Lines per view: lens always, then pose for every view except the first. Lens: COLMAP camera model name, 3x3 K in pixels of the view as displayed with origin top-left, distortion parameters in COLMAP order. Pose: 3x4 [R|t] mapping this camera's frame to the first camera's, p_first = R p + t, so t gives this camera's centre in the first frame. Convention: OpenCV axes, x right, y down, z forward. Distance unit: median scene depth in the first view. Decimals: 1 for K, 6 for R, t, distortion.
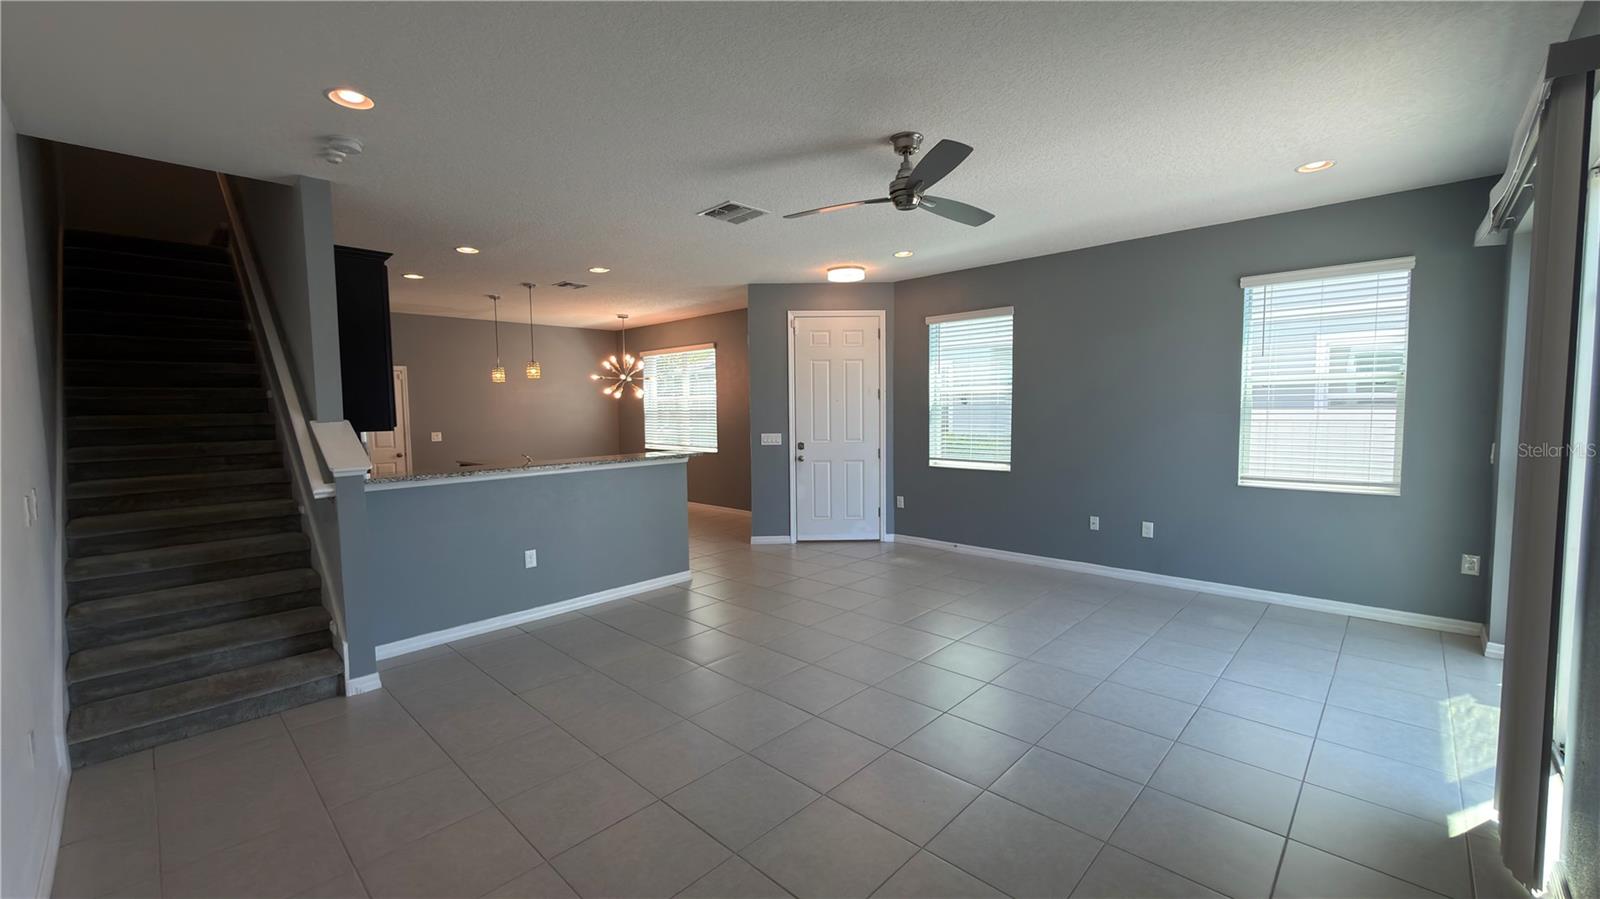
lens RADIAL K [[640.3, 0, 802.3], [0, 640.3, 451.2], [0, 0, 1]] dist [-0.022029, -0.000481]
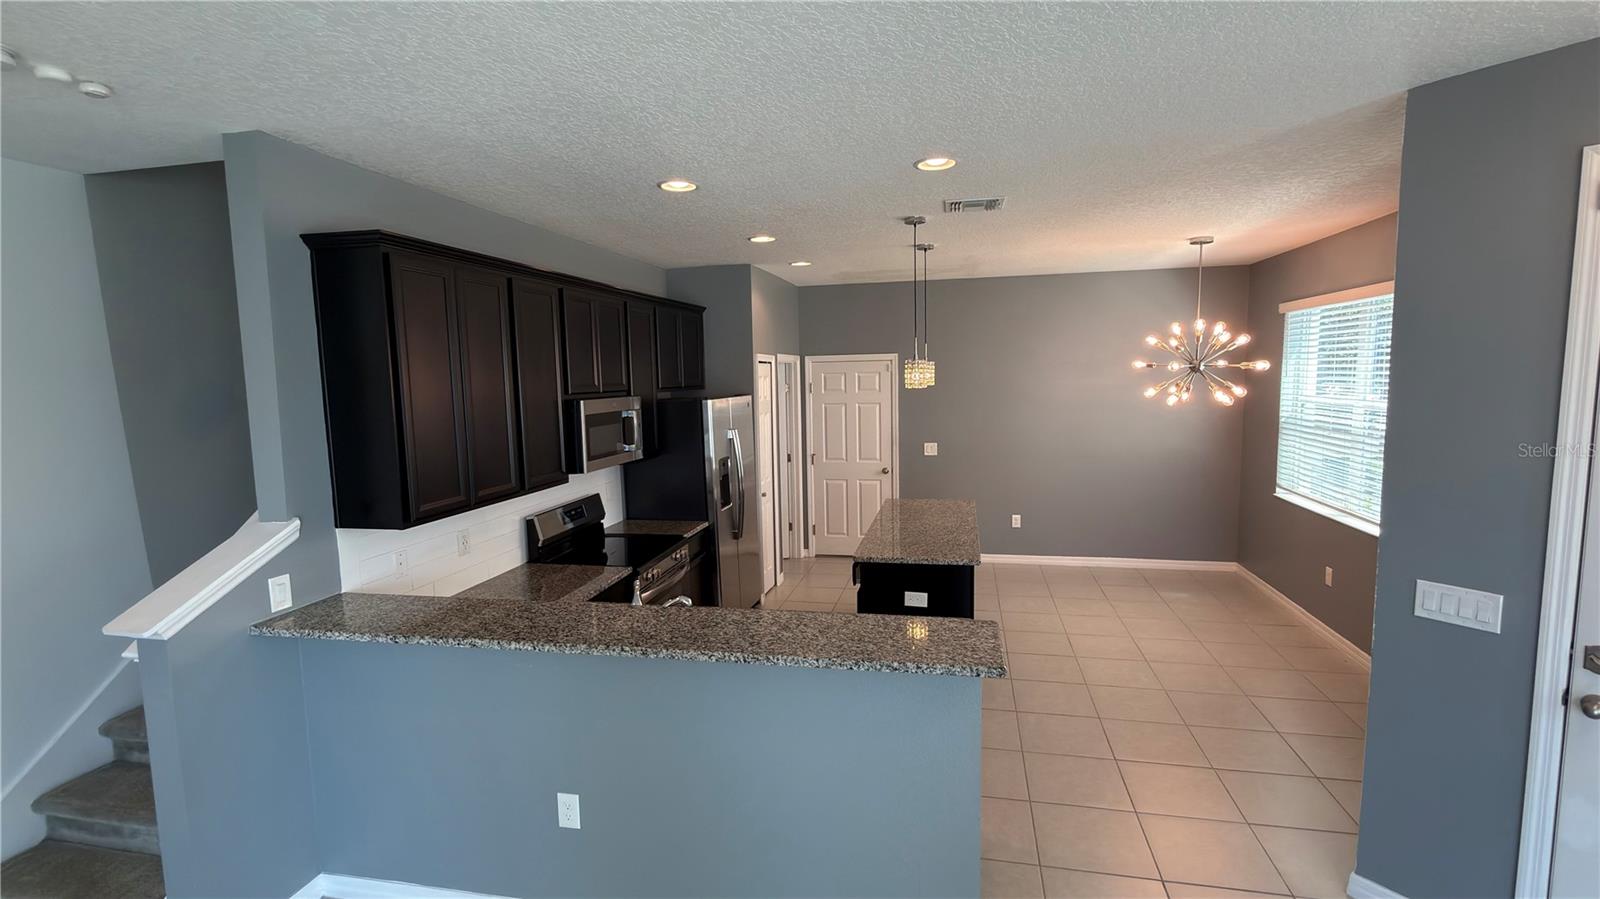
lens RADIAL K [[735.8, 0, 800.1], [0, 735.8, 453.1], [0, 0, 1]] dist [0.000260, 0.000058]
pose [[0.514363, 0.094865, -0.852310, 0.064262], [-0.044721, 0.995478, 0.083811, -0.084703], [0.856406, -0.004993, 0.516279, 0.454712]]
